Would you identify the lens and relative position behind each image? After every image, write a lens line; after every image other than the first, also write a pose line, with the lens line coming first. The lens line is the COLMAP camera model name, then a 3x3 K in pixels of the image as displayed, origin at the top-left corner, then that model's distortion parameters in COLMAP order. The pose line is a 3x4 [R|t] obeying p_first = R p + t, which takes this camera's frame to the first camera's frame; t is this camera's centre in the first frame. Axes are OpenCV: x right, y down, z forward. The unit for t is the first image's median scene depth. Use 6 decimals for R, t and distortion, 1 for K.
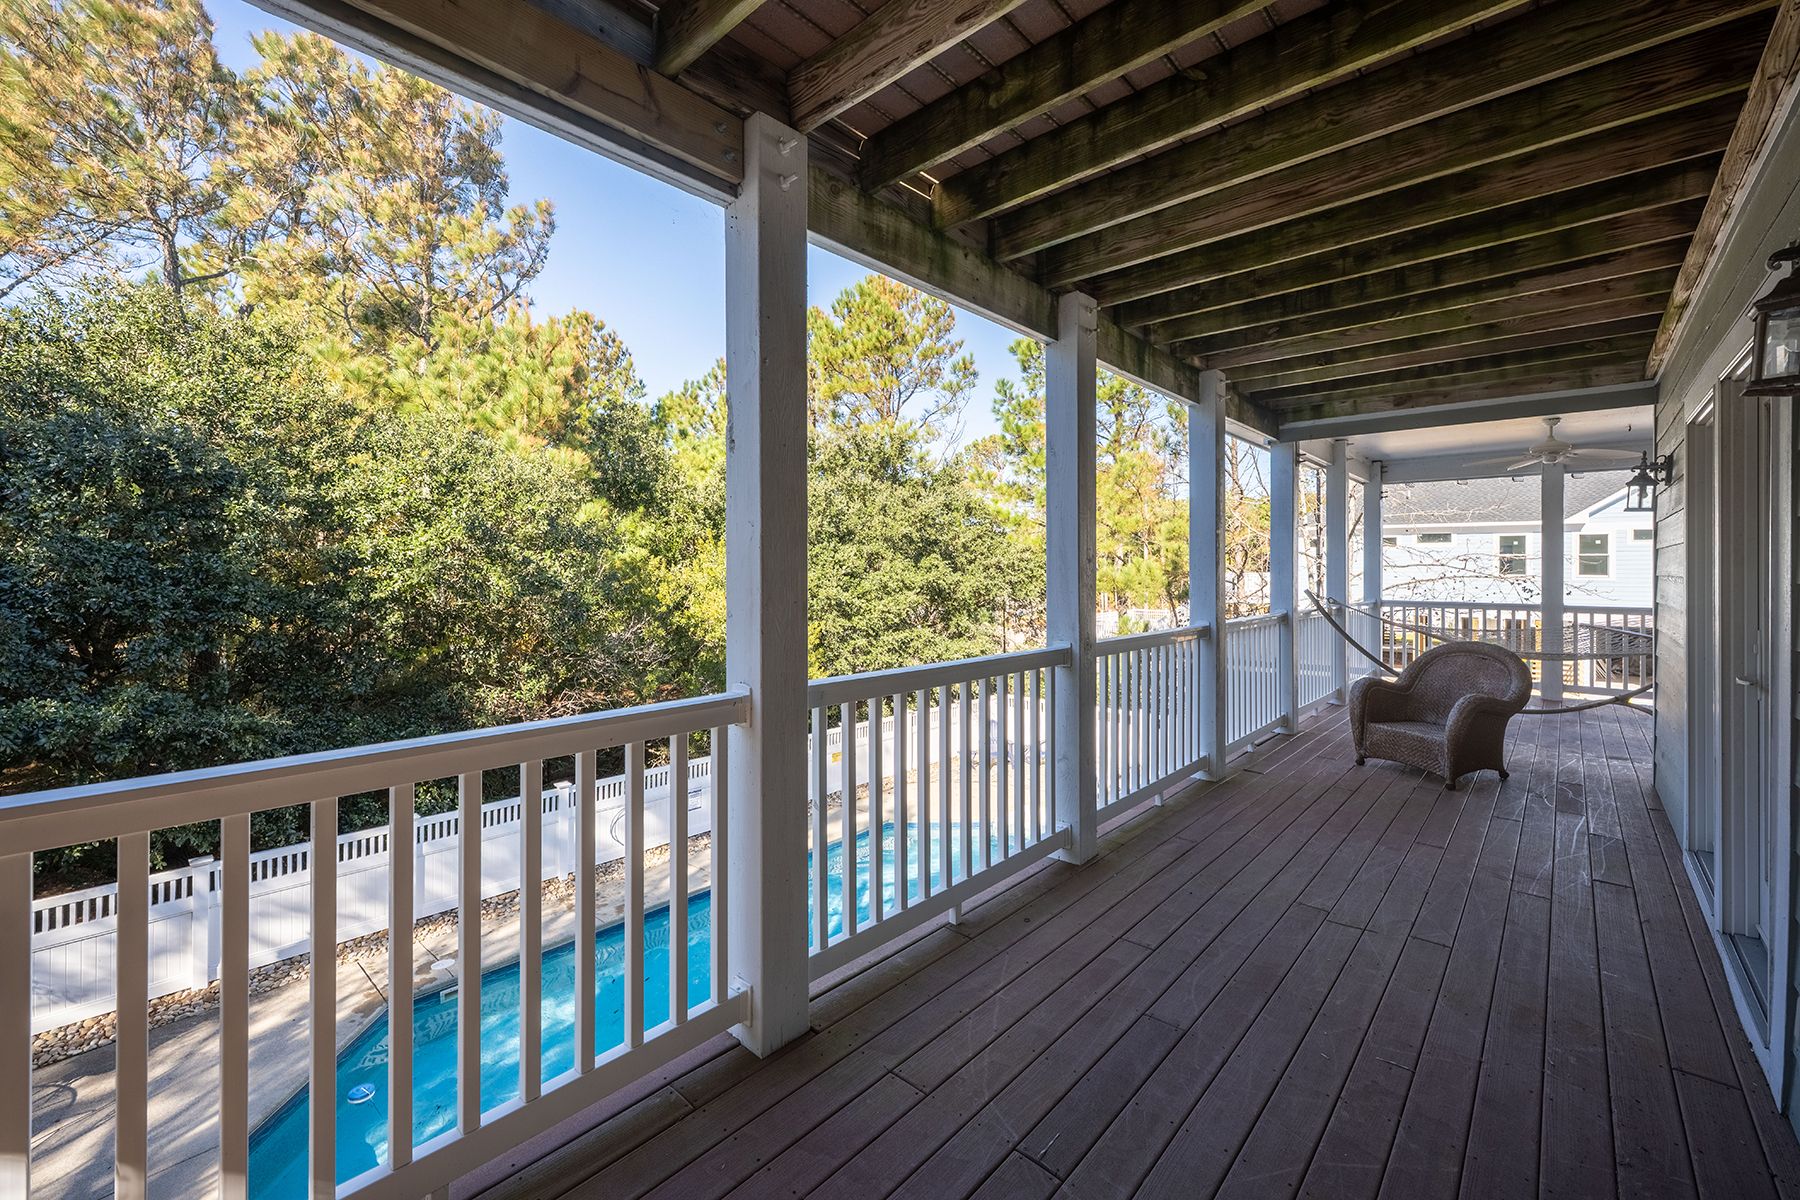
lens RADIAL K [[722.7, 0, 898.7], [0, 722.7, 591.7], [0, 0, 1]] dist [-0.001489, 0.000930]
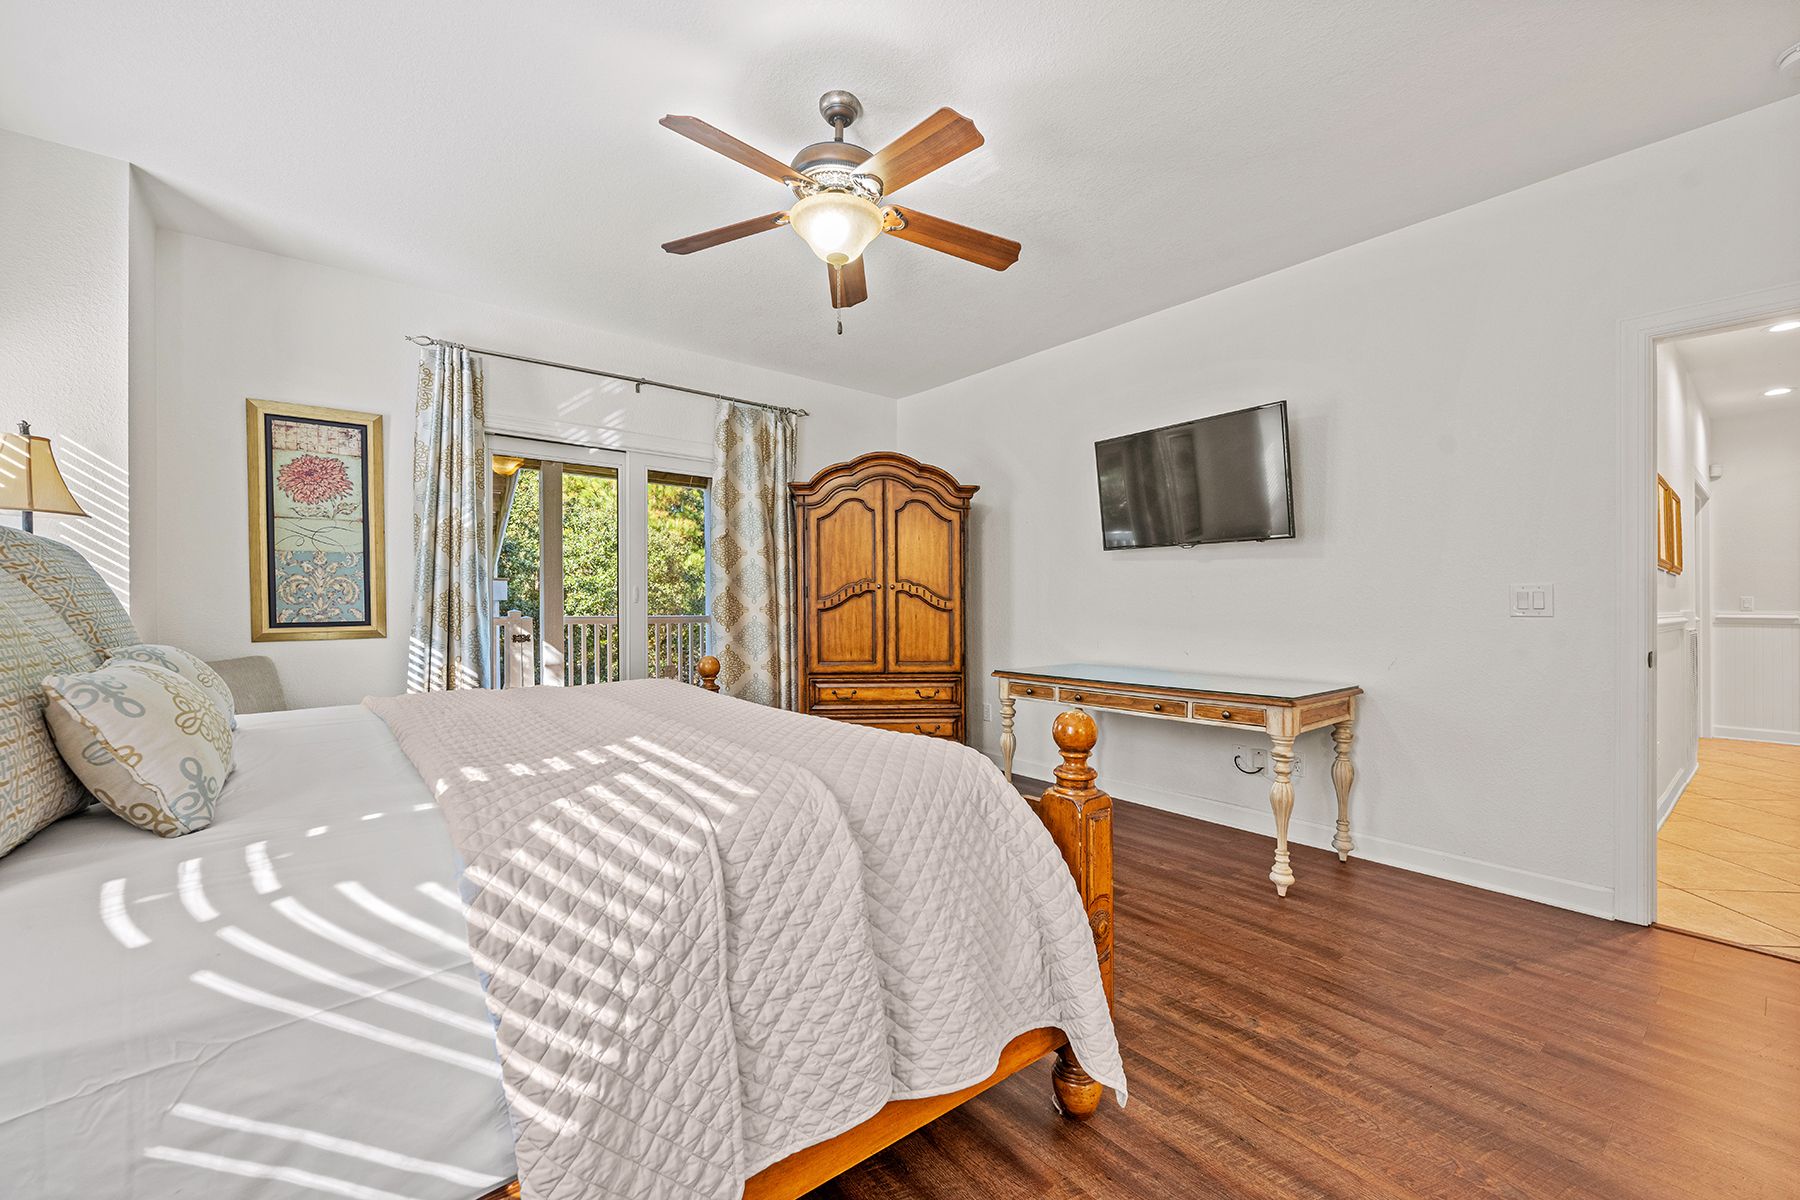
lens RADIAL K [[722.7, 0, 896.8], [0, 722.7, 599.9], [0, 0, 1]] dist [-0.001489, 0.000930]
pose [[0.990207, -0.001600, -0.139598, 0.303549], [-0.003711, 0.999279, -0.037775, 0.045531], [0.139558, 0.037923, 0.989487, -0.644435]]
